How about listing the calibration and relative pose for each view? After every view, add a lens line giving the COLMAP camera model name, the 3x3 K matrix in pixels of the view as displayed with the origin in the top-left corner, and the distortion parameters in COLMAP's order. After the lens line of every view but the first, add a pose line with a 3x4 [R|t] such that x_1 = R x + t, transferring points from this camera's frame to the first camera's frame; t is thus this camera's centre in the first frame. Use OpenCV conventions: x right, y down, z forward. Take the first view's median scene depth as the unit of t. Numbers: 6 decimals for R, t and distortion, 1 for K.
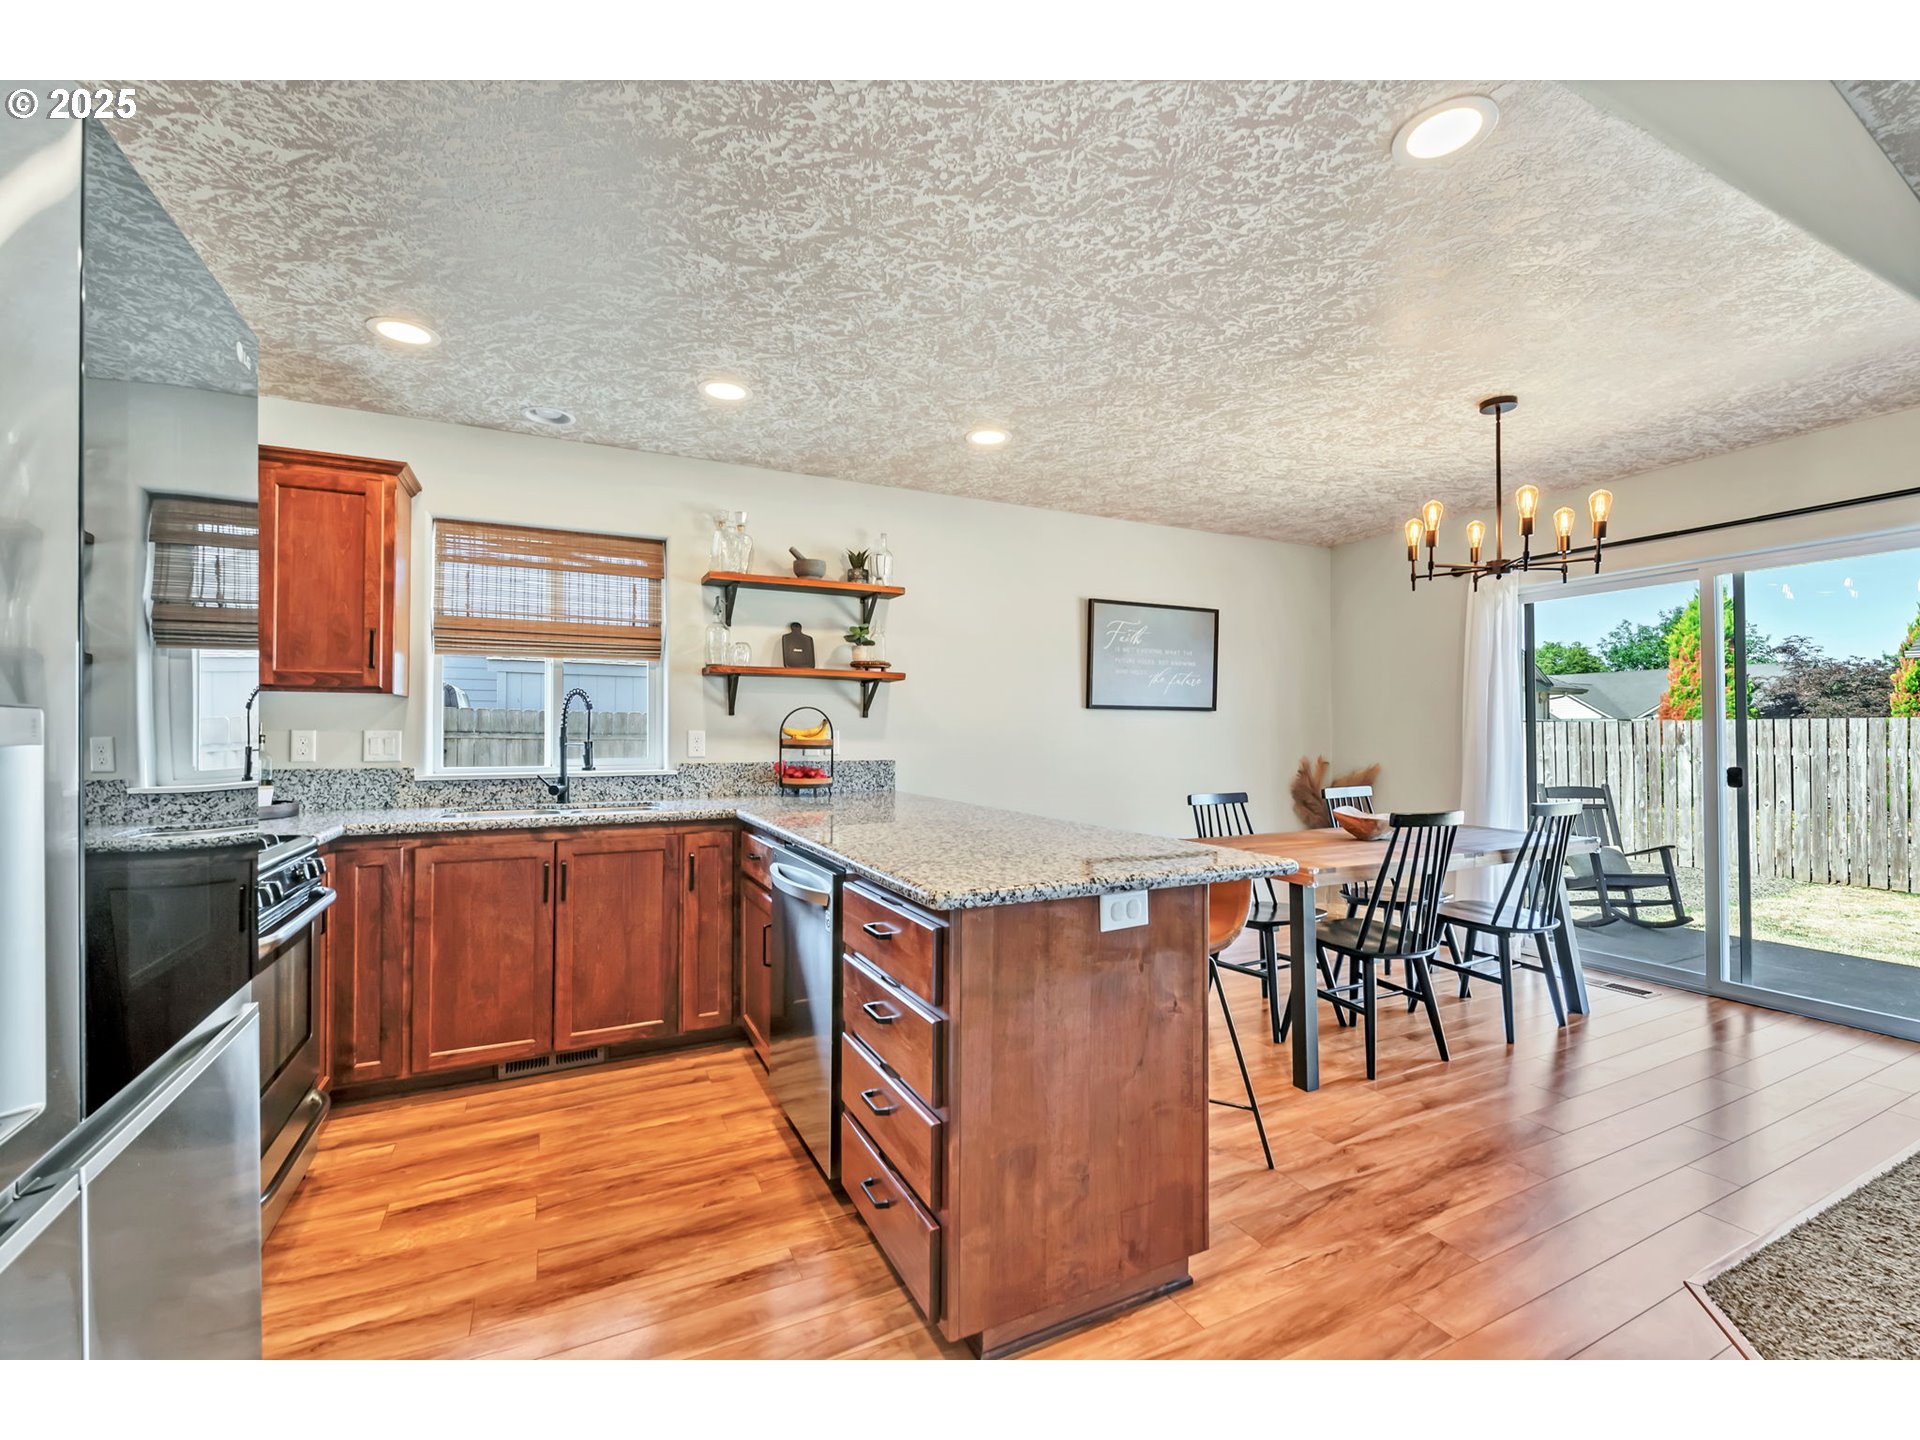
lens RADIAL K [[821.2, 0, 964.7], [0, 821.2, 723.3], [0, 0, 1]] dist [0.003090, -0.004190]
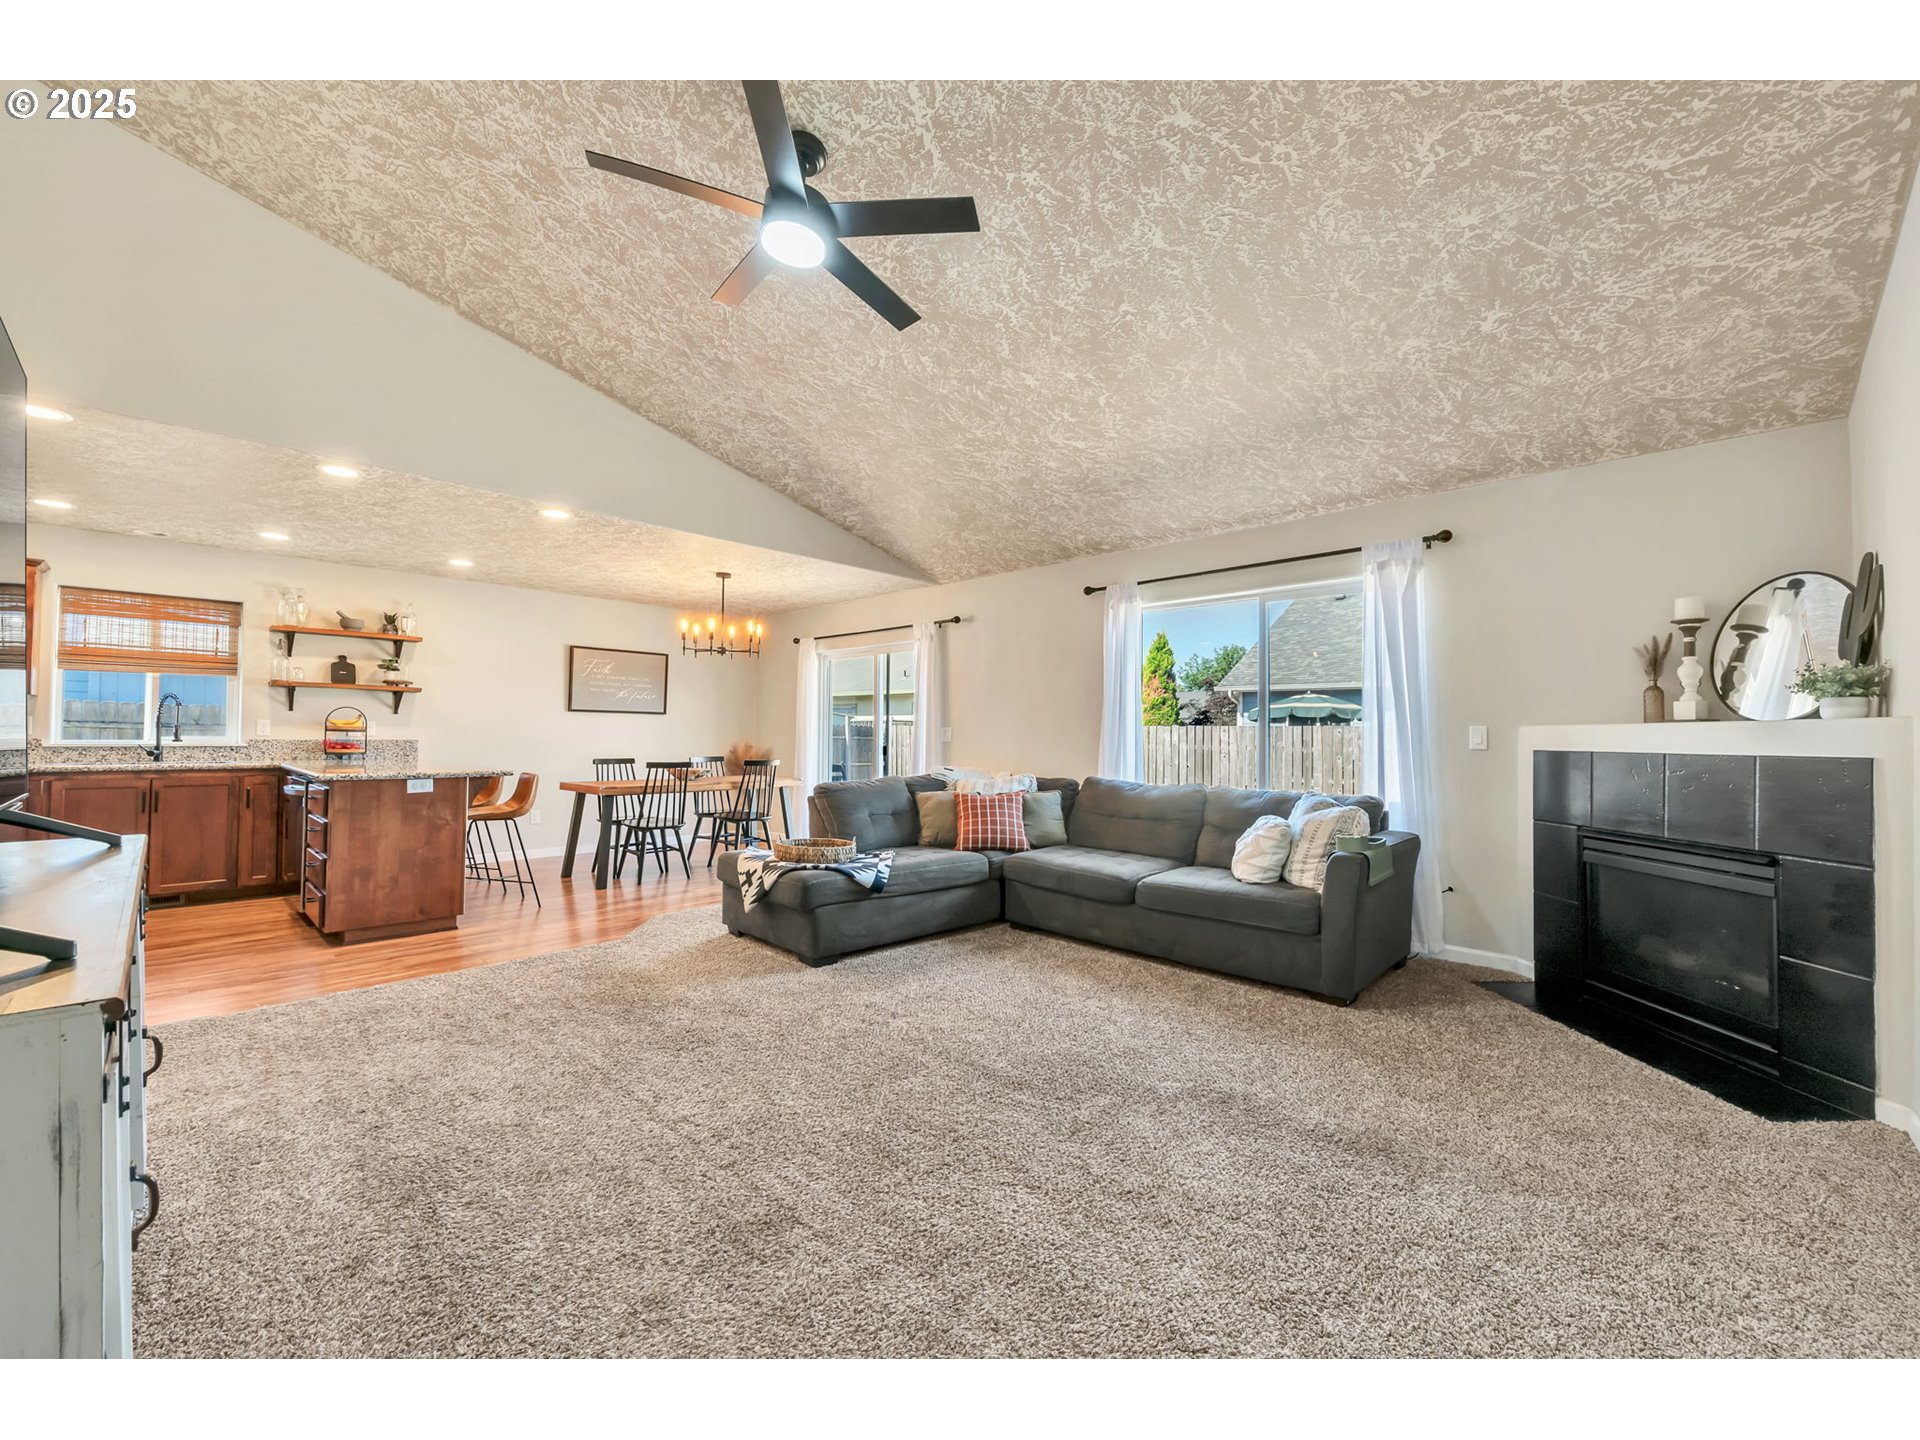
lens RADIAL K [[766.9, 0, 974.8], [0, 766.9, 722.0], [0, 0, 1]] dist [-0.006812, -0.001366]
pose [[0.936020, 0.015957, 0.351585, 0.467428], [-0.014526, 0.999872, -0.006707, 0.002730], [-0.351647, 0.001171, 0.936132, -0.921806]]
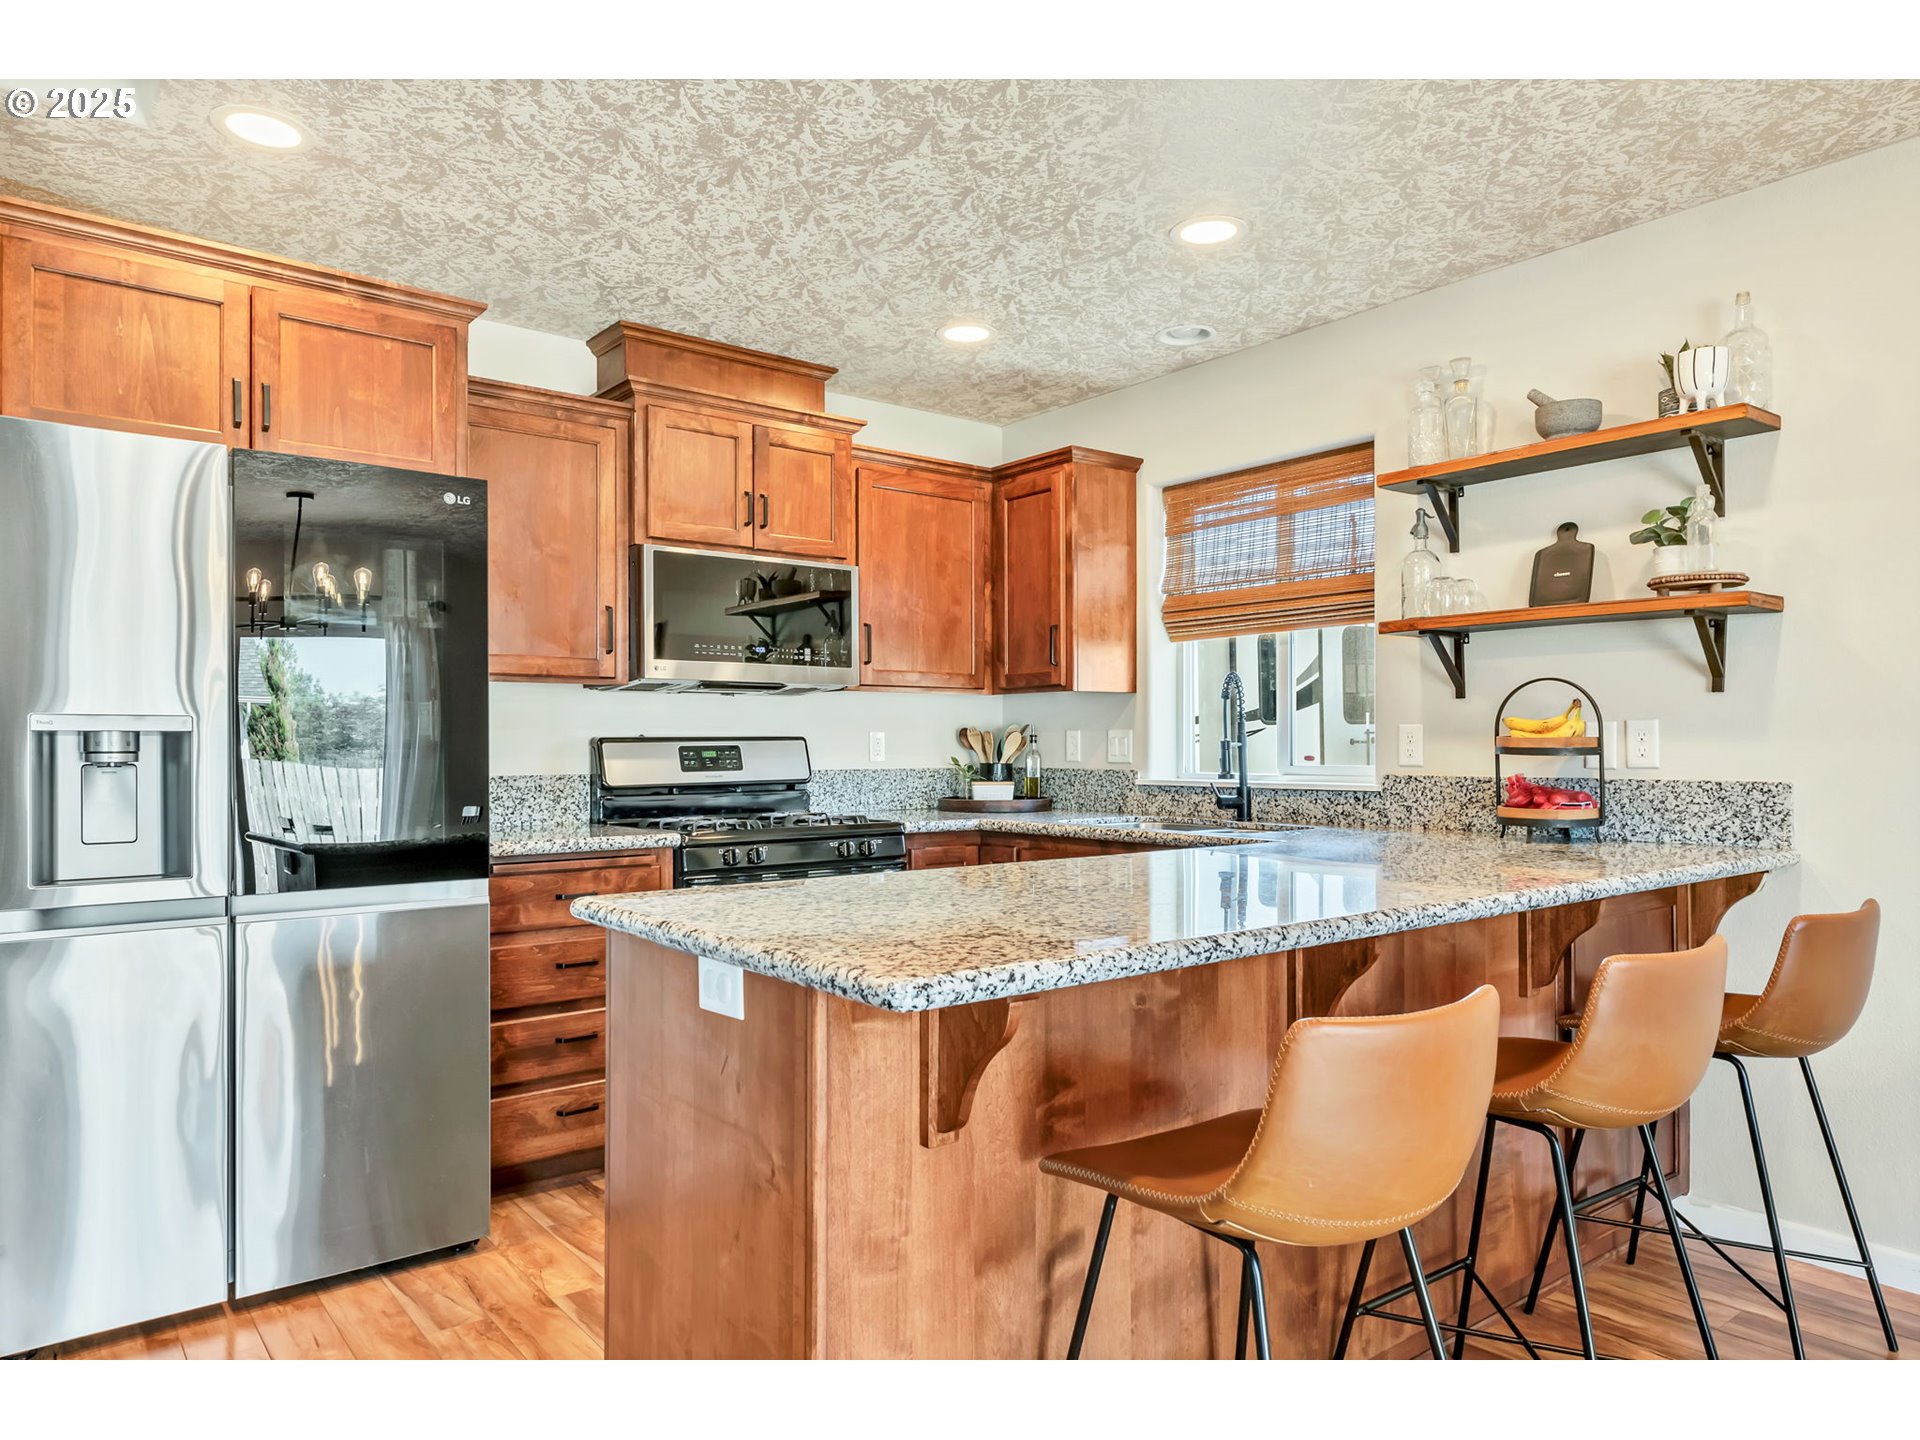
lens RADIAL K [[1241.5, 0, 950.4], [0, 1241.5, 743.0], [0, 0, 1]] dist [0.011686, -0.005878]
pose [[0.201298, -0.002737, -0.979526, 0.545920], [0.015680, 0.999877, 0.000429, 0.017299], [0.979404, -0.015445, 0.201317, 0.450861]]
